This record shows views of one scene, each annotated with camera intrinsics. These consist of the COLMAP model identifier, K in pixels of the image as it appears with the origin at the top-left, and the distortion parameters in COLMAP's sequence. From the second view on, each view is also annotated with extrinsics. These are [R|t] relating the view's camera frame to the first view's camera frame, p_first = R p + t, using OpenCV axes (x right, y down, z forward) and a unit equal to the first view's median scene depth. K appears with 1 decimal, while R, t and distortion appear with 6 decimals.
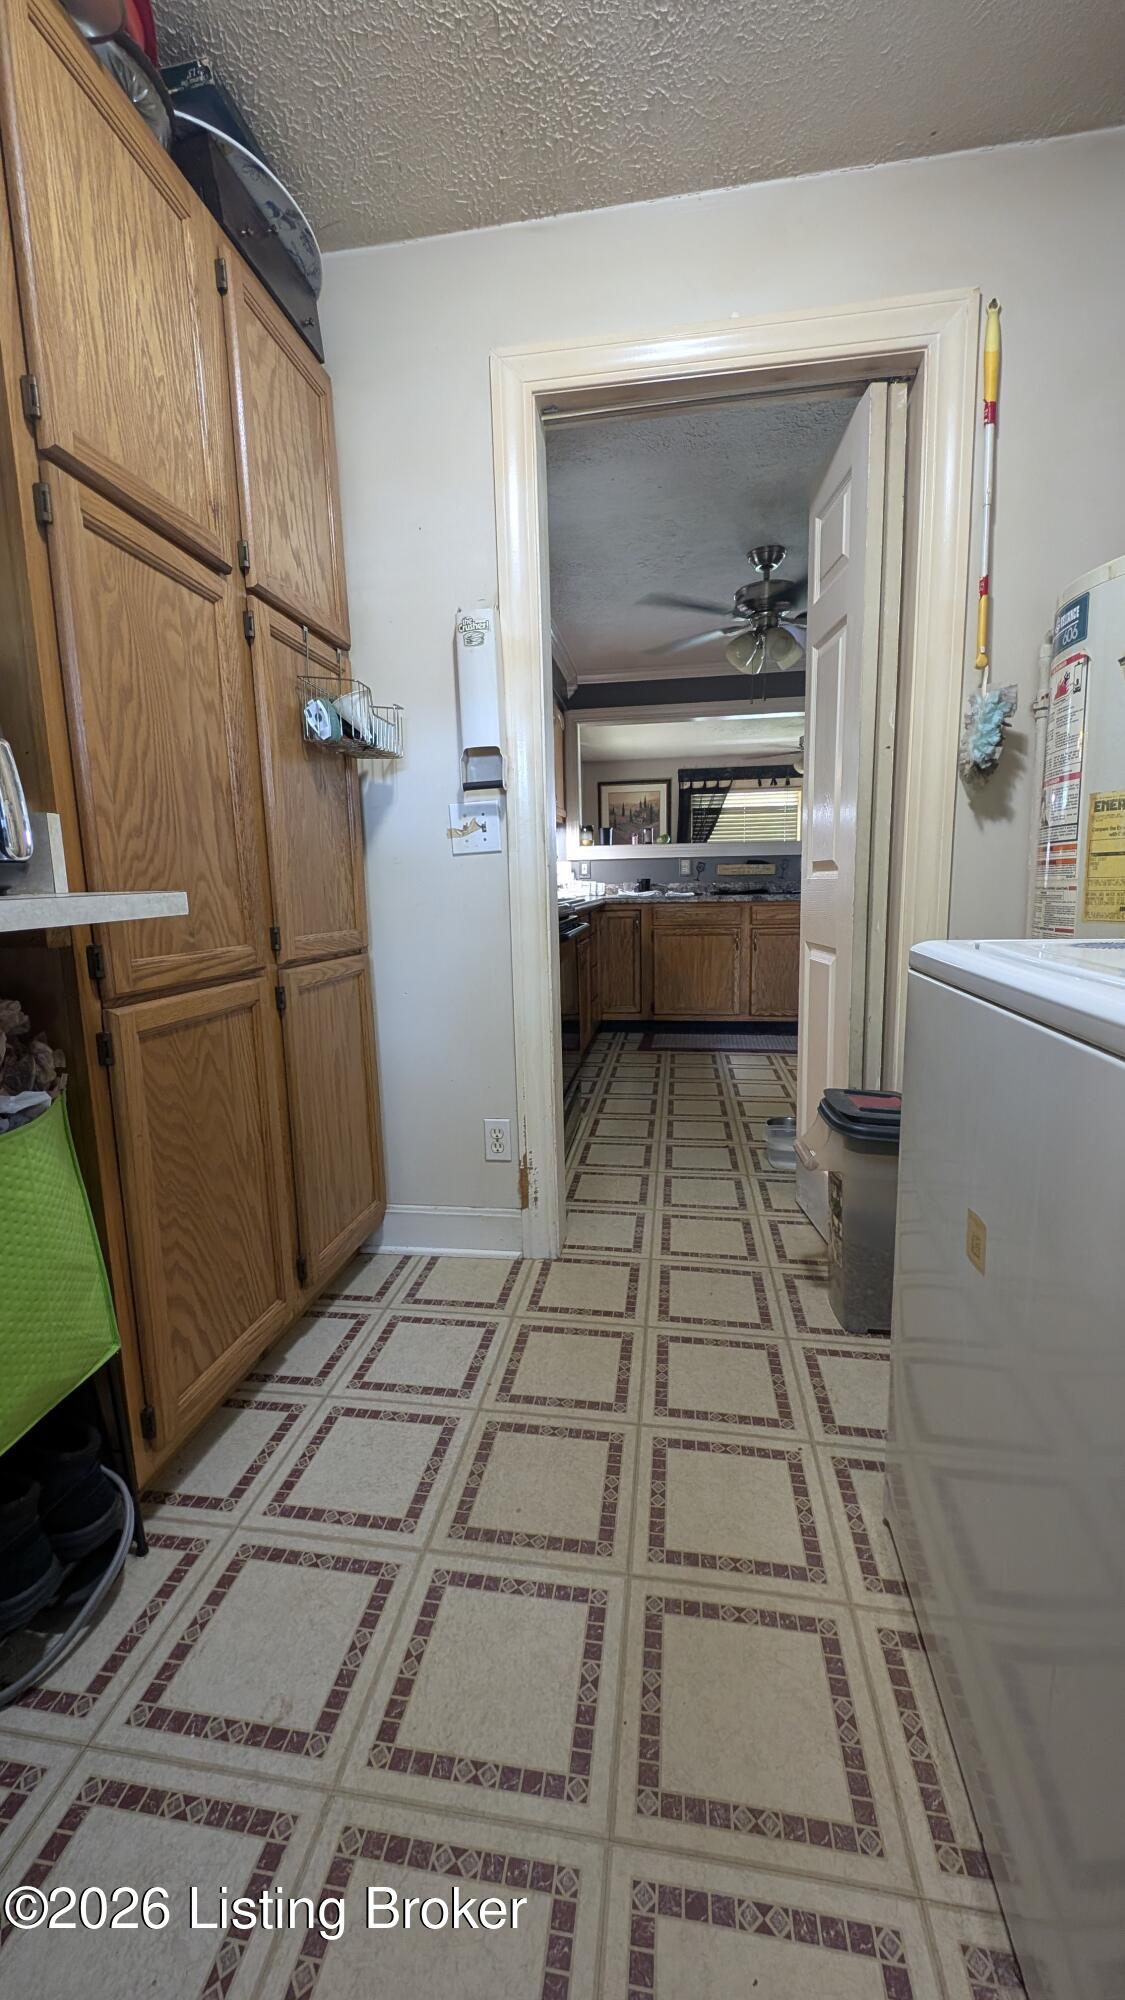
lens RADIAL K [[742.7, 0, 561.0], [0, 742.7, 998.8], [0, 0, 1]] dist [0.002667, -0.000336]
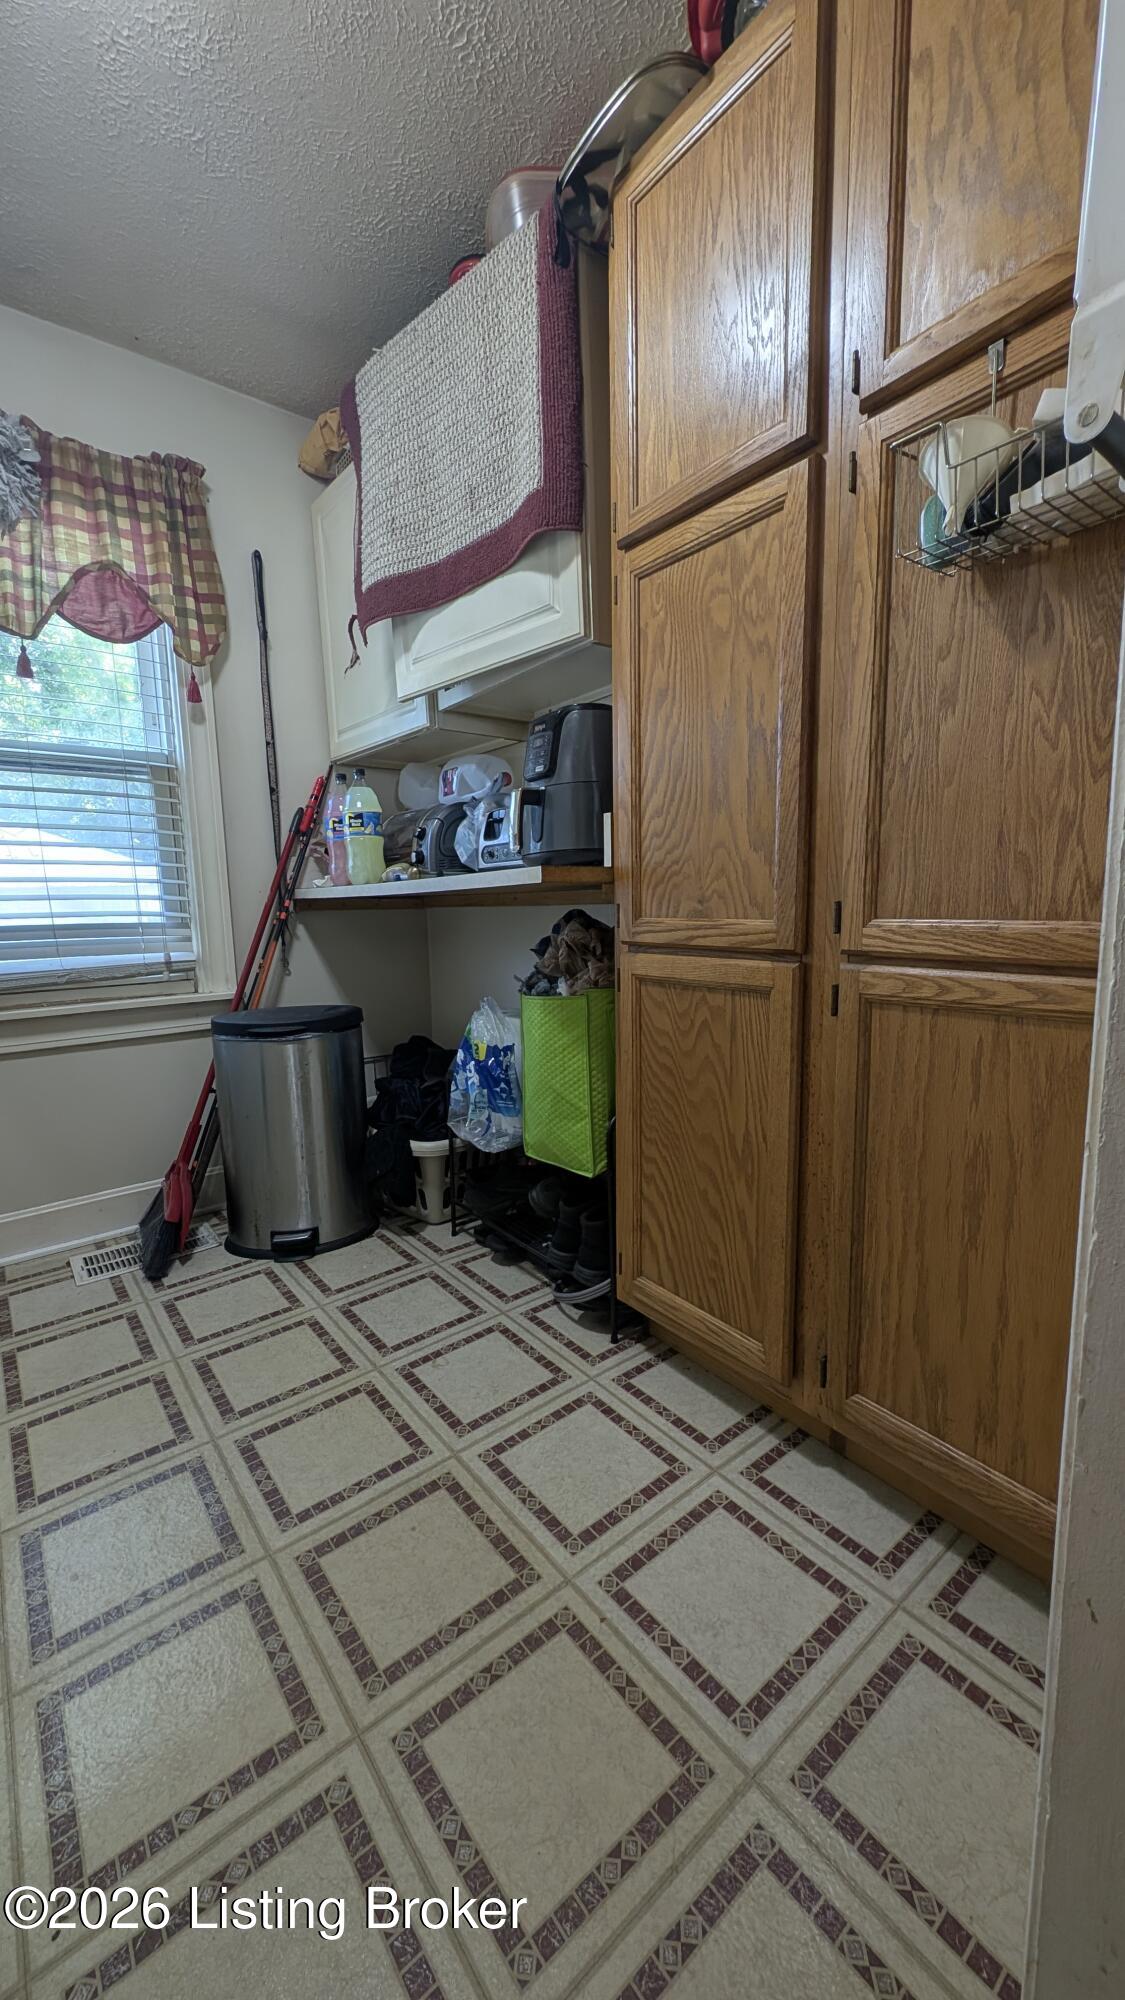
lens RADIAL K [[742.7, 0, 558.0], [0, 742.7, 995.4], [0, 0, 1]] dist [0.002667, -0.000336]
pose [[-0.674853, 0.130034, -0.726405, 0.388456], [-0.076446, 0.966738, 0.244077, -0.191075], [0.733982, 0.220247, -0.642466, 1.494149]]
